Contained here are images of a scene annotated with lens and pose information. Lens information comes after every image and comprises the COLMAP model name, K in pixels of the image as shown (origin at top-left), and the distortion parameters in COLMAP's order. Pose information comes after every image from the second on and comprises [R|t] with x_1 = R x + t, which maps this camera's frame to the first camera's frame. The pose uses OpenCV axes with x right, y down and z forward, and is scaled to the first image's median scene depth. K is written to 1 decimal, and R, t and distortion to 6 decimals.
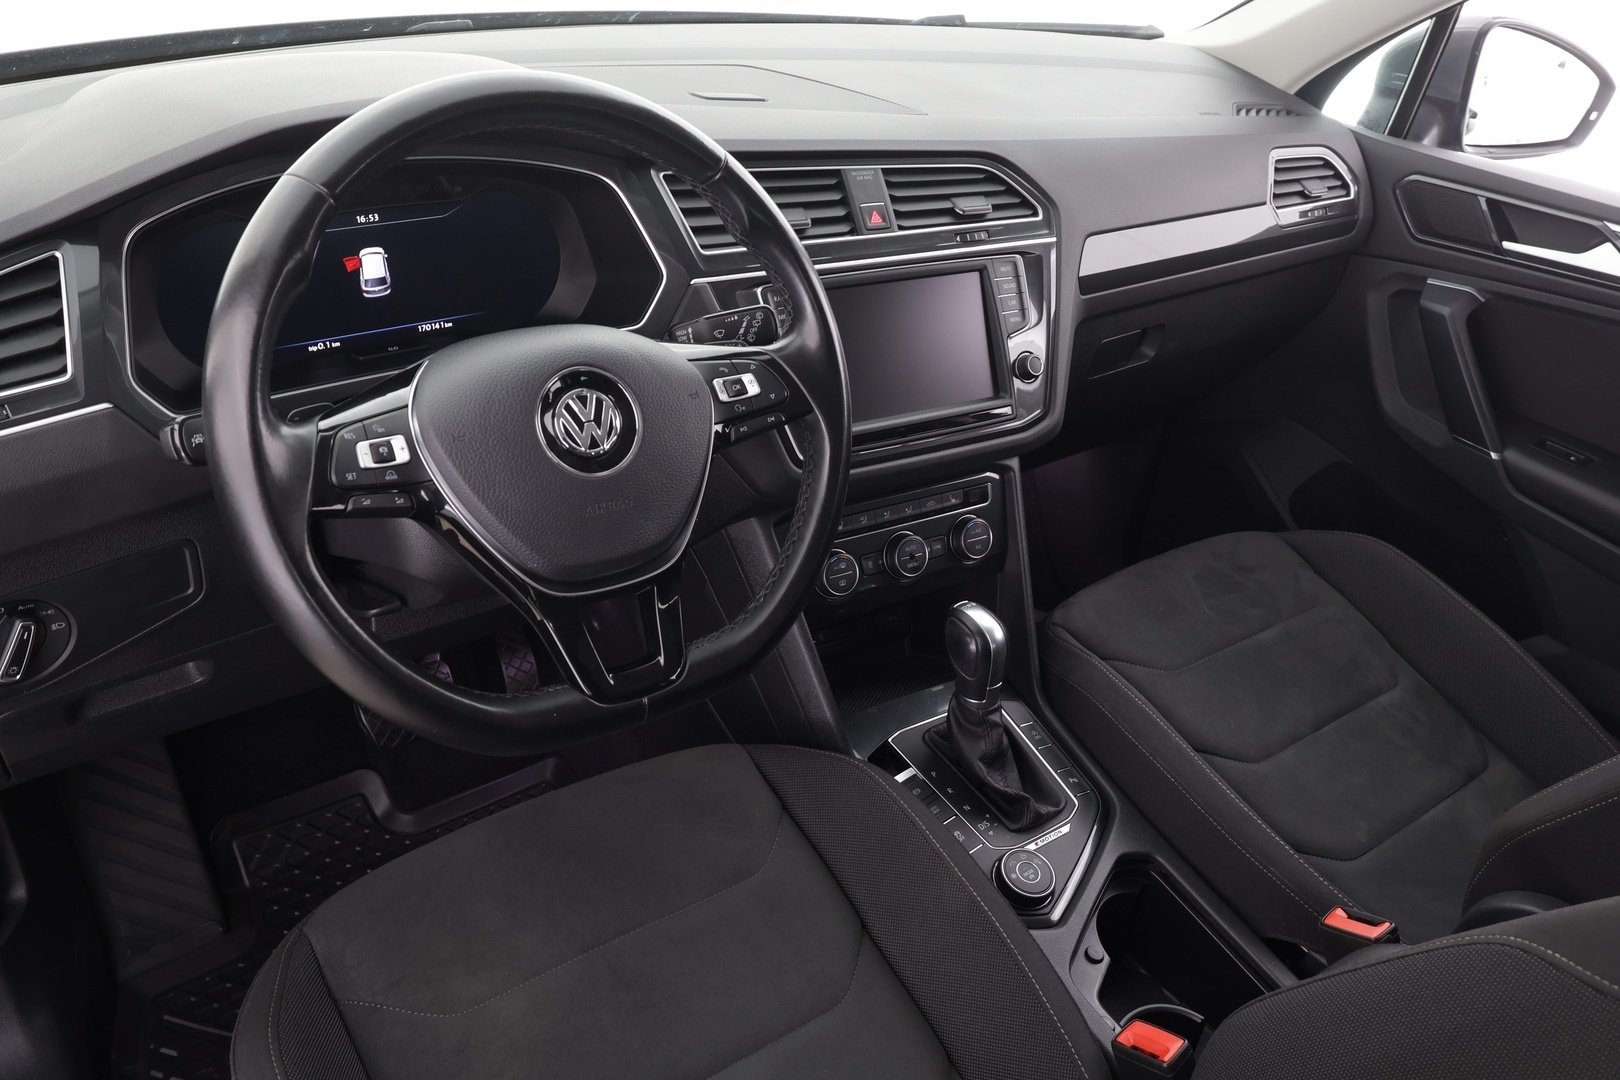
lens RADIAL K [[1254.2, 0, 810.6], [0, 1254.2, 555.3], [0, 0, 1]] dist [0.011880, -0.003419]
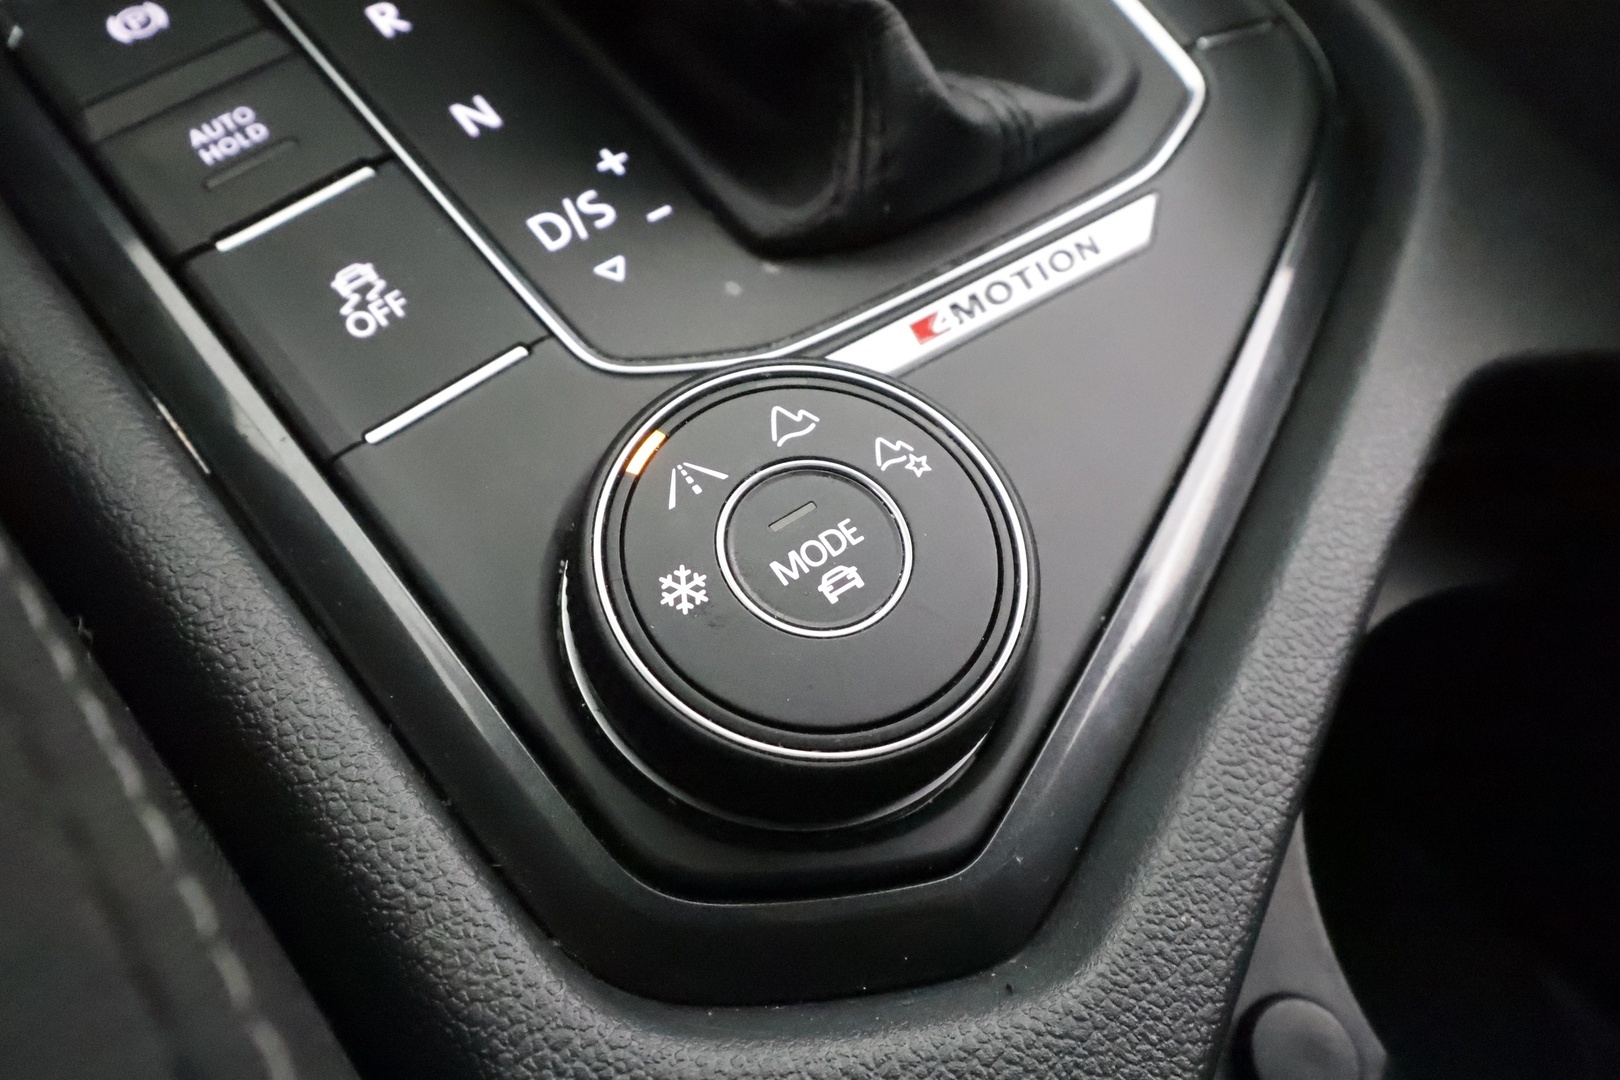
lens RADIAL K [[1269.3, 0, 811.2], [0, 1269.3, 539.9], [0, 0, 1]] dist [0.011167, 0.010378]
pose [[0.998502, -0.034890, -0.042151, 0.175507], [0.047390, 0.936515, 0.347410, 0.204754], [0.027354, -0.348887, 0.936765, 0.868534]]
